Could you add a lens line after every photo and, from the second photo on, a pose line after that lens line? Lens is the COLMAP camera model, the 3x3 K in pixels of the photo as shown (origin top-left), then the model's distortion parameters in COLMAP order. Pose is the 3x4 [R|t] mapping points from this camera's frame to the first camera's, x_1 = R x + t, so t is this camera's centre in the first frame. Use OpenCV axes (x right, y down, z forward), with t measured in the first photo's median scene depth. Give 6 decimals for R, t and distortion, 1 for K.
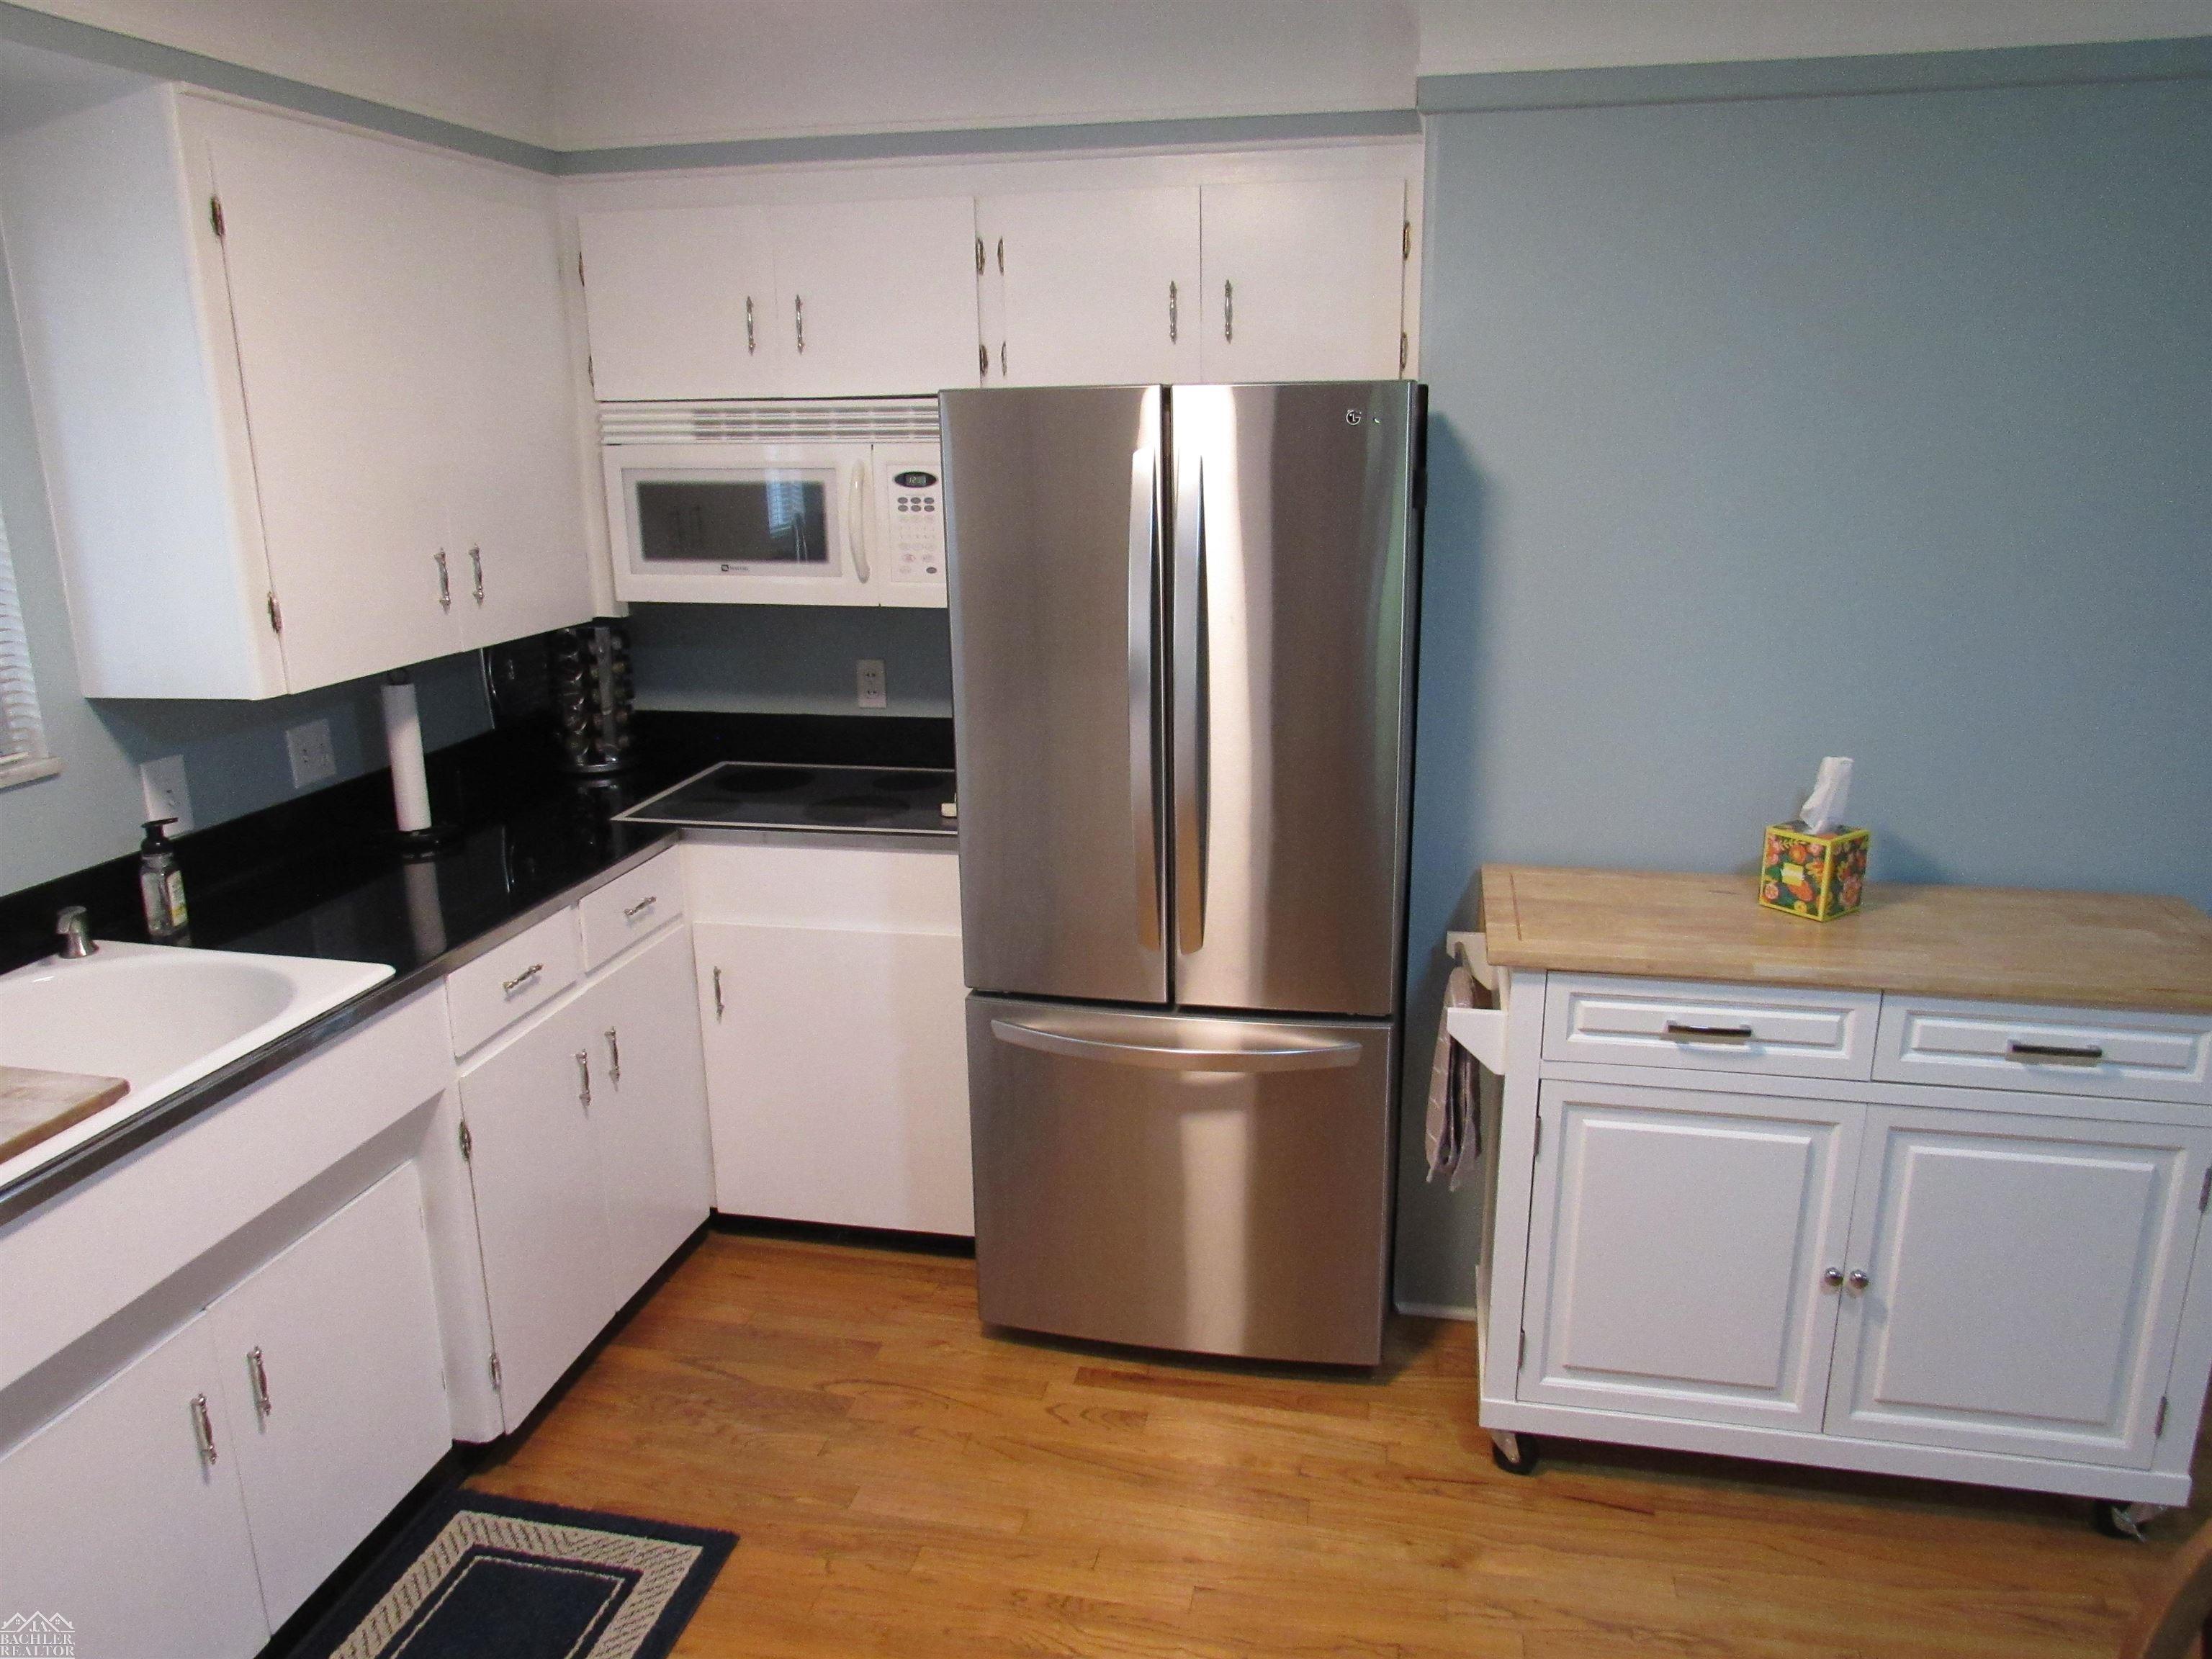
lens RADIAL K [[1576.2, 0, 1092.0], [0, 1576.2, 825.6], [0, 0, 1]] dist [-0.017165, -0.005216]
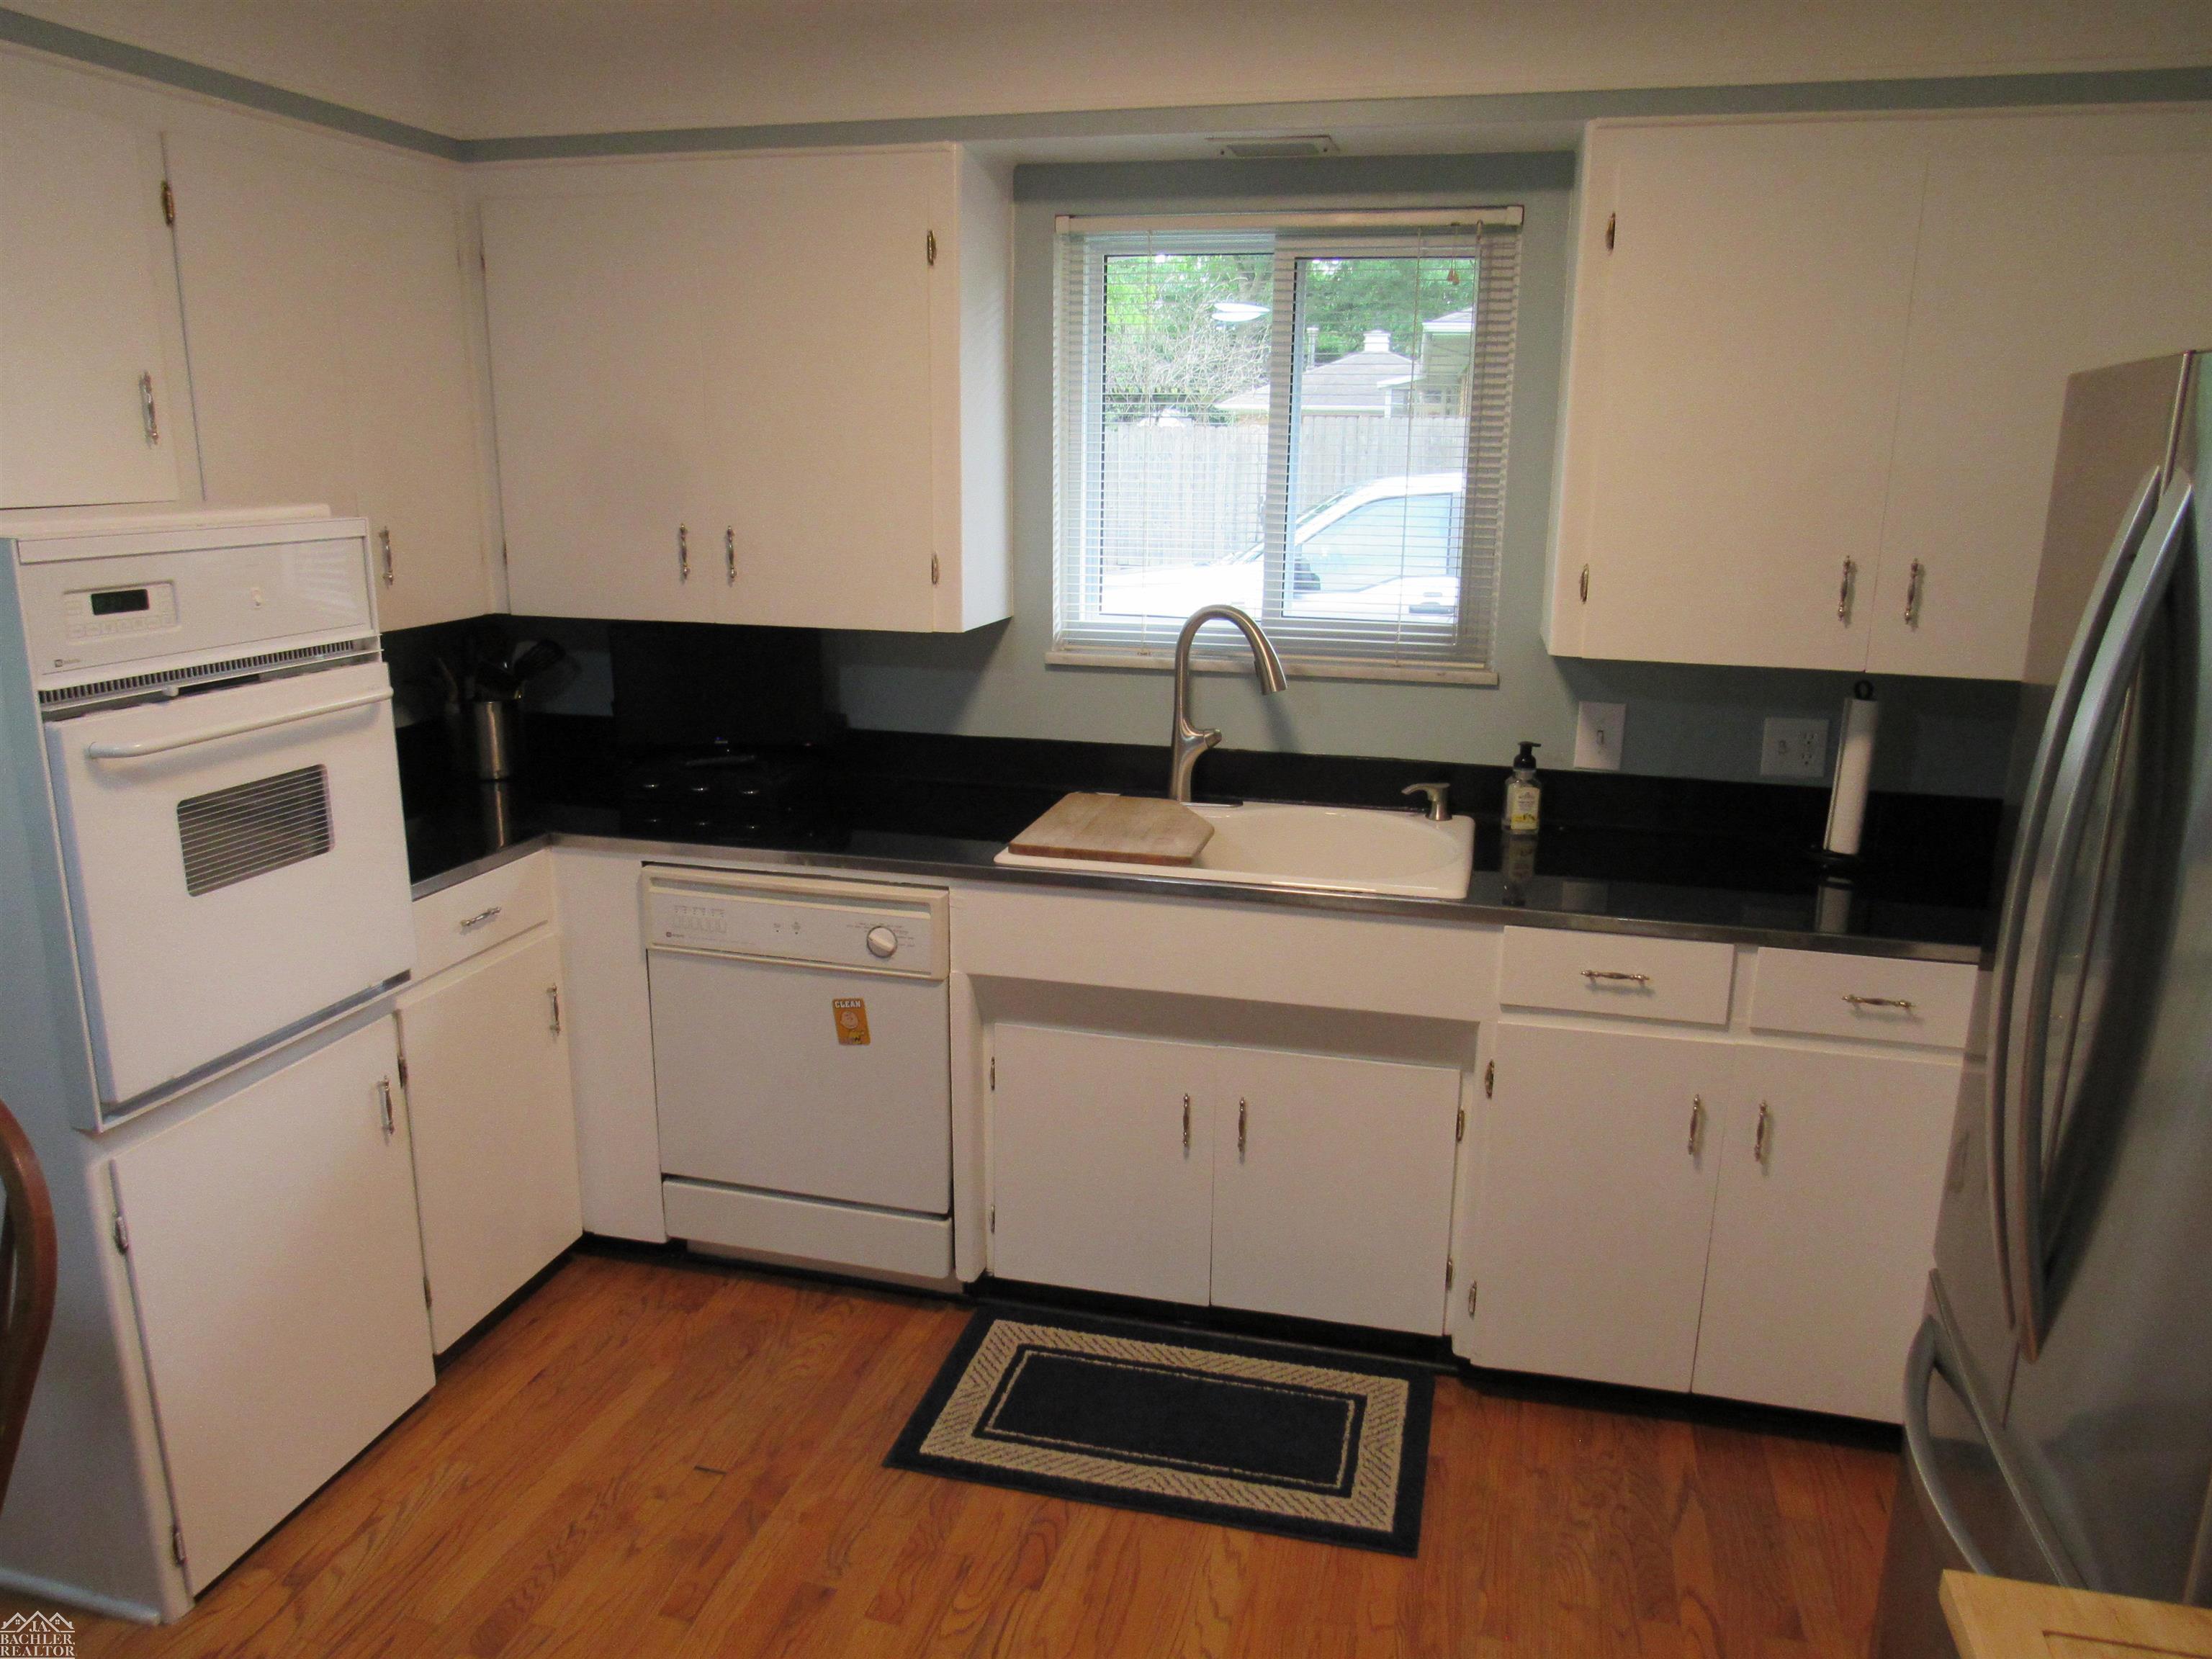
lens RADIAL K [[1576.2, 0, 1100.7], [0, 1576.2, 832.2], [0, 0, 1]] dist [-0.017165, -0.005216]
pose [[-0.031013, 0.255187, -0.966394, 0.604982], [-0.266503, 0.929747, 0.254062, -0.159686], [0.963335, 0.265426, 0.039174, 0.650337]]
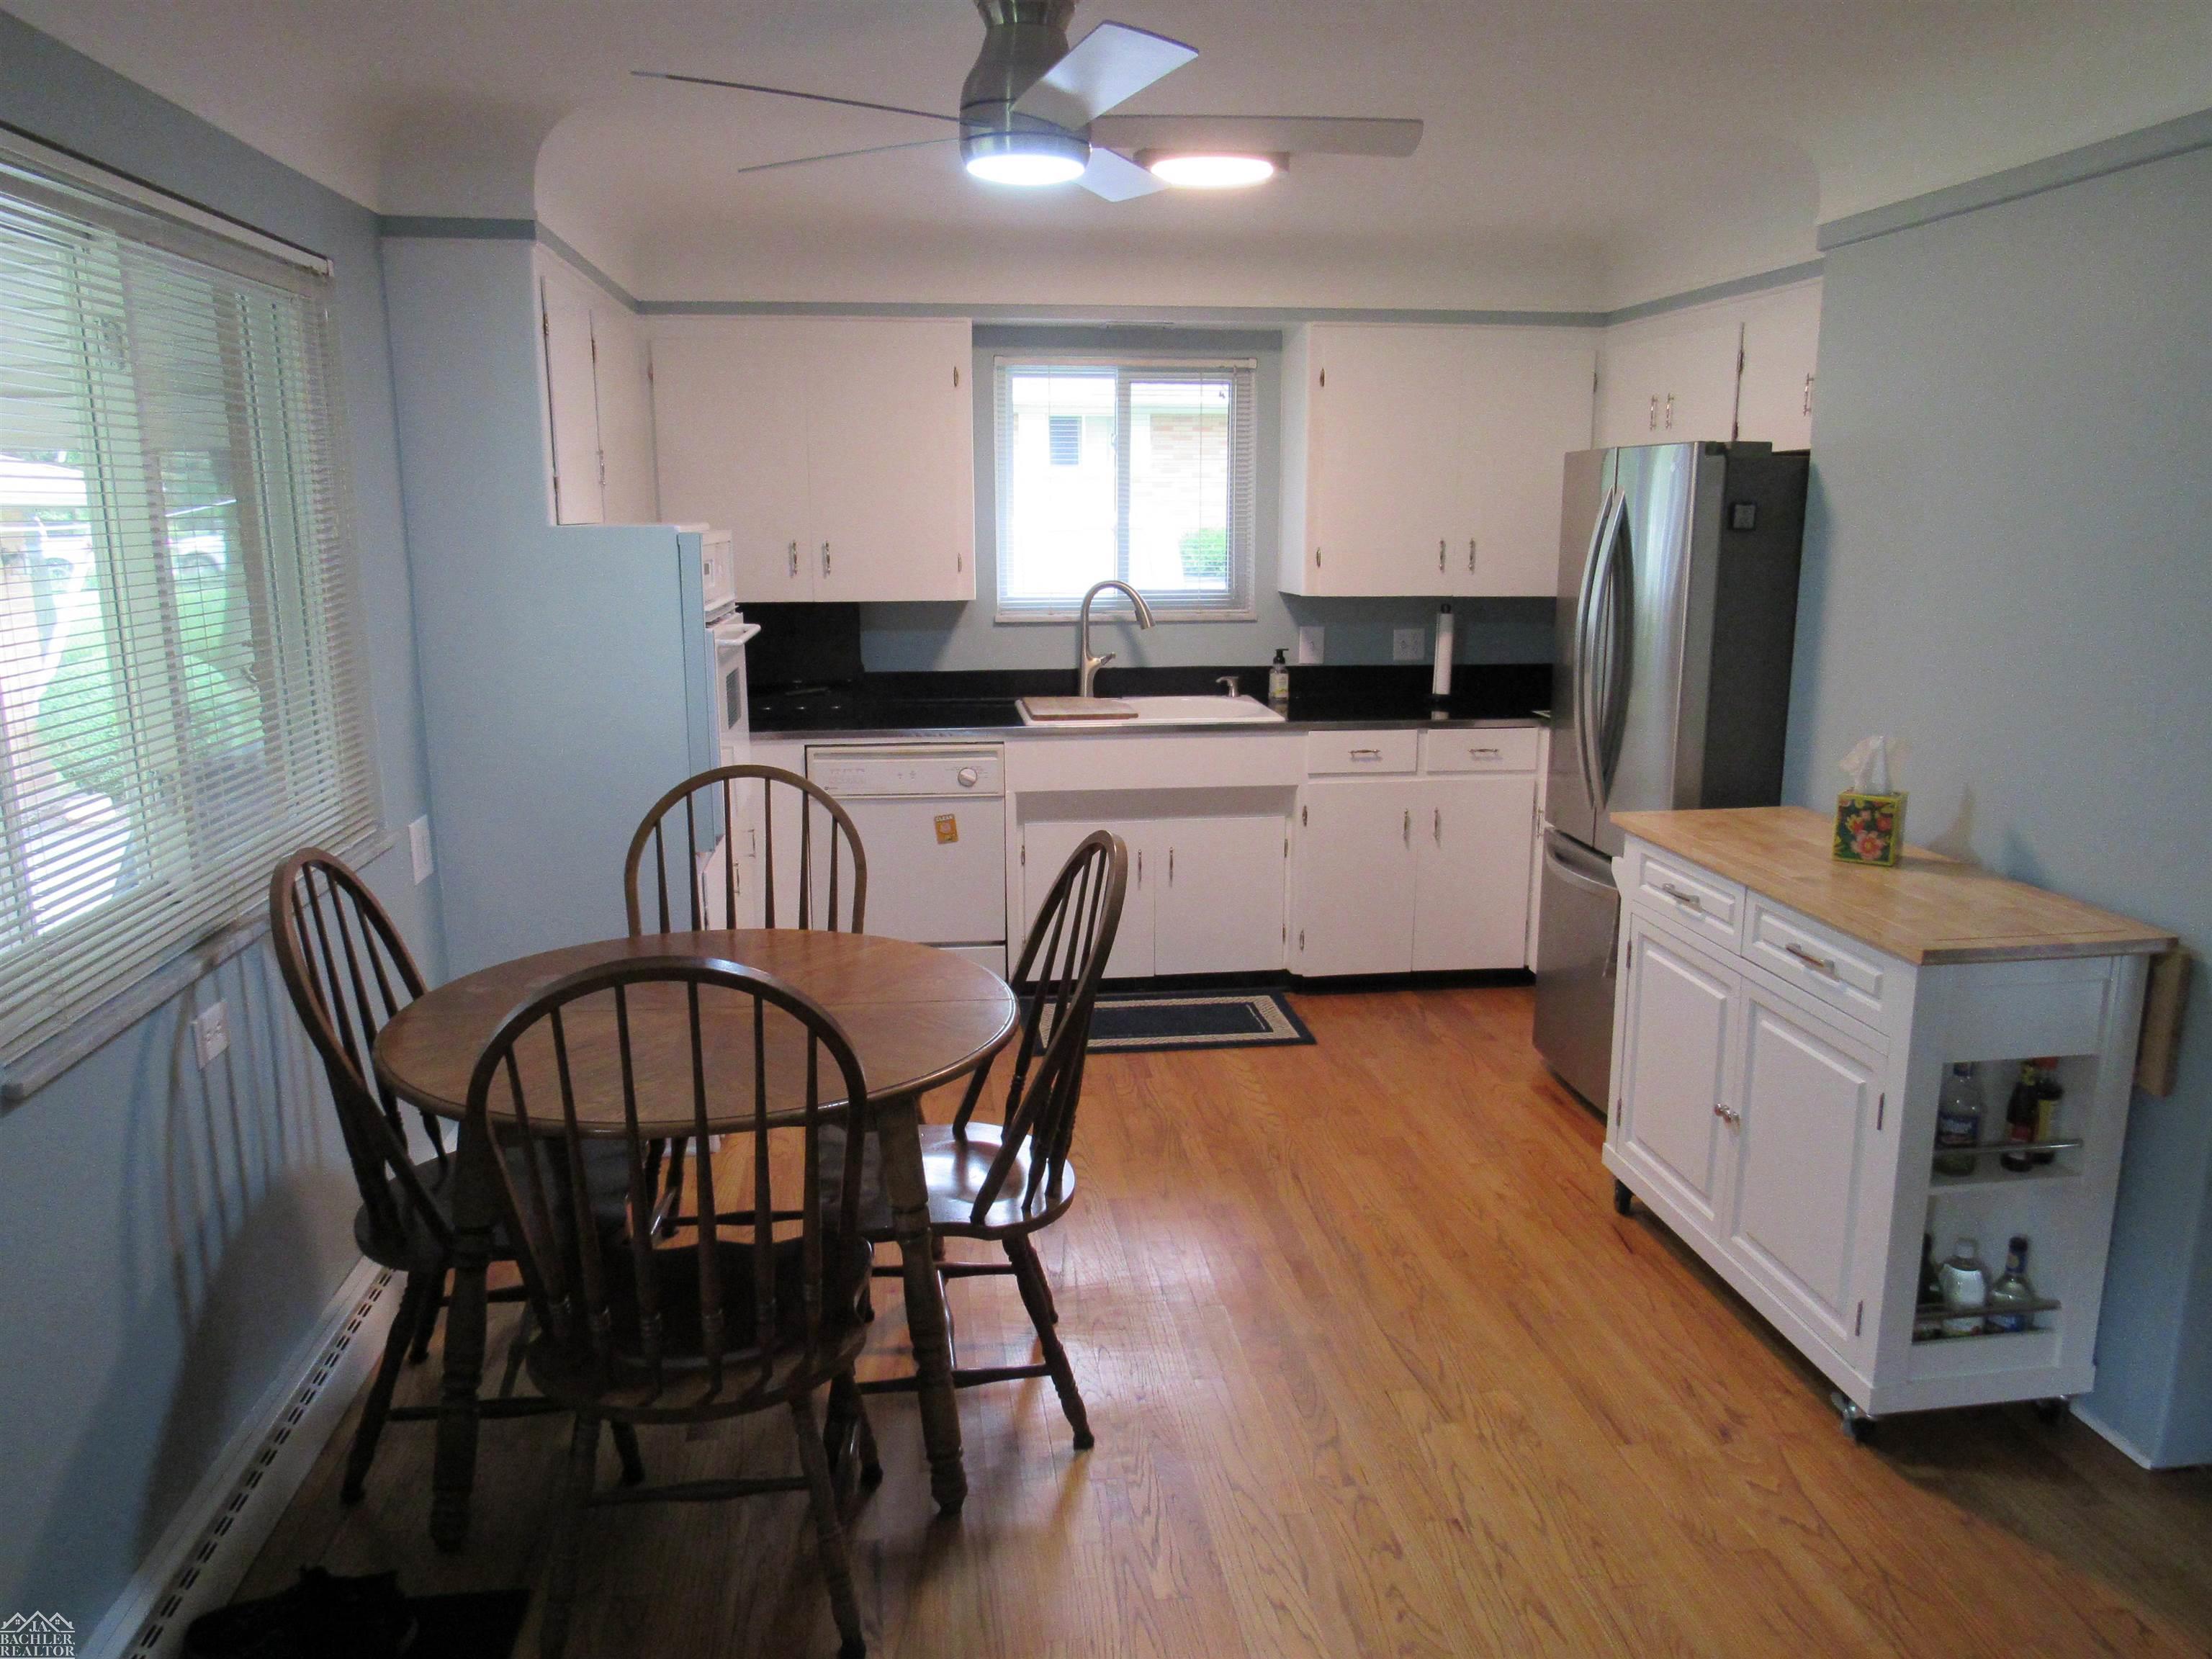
lens RADIAL K [[1576.2, 0, 1105.6], [0, 1576.2, 822.5], [0, 0, 1]] dist [-0.017165, -0.005216]
pose [[0.335827, 0.201211, -0.920182, 1.399307], [-0.245658, 0.961818, 0.120661, 0.024098], [0.909325, 0.185529, 0.372433, -0.002587]]
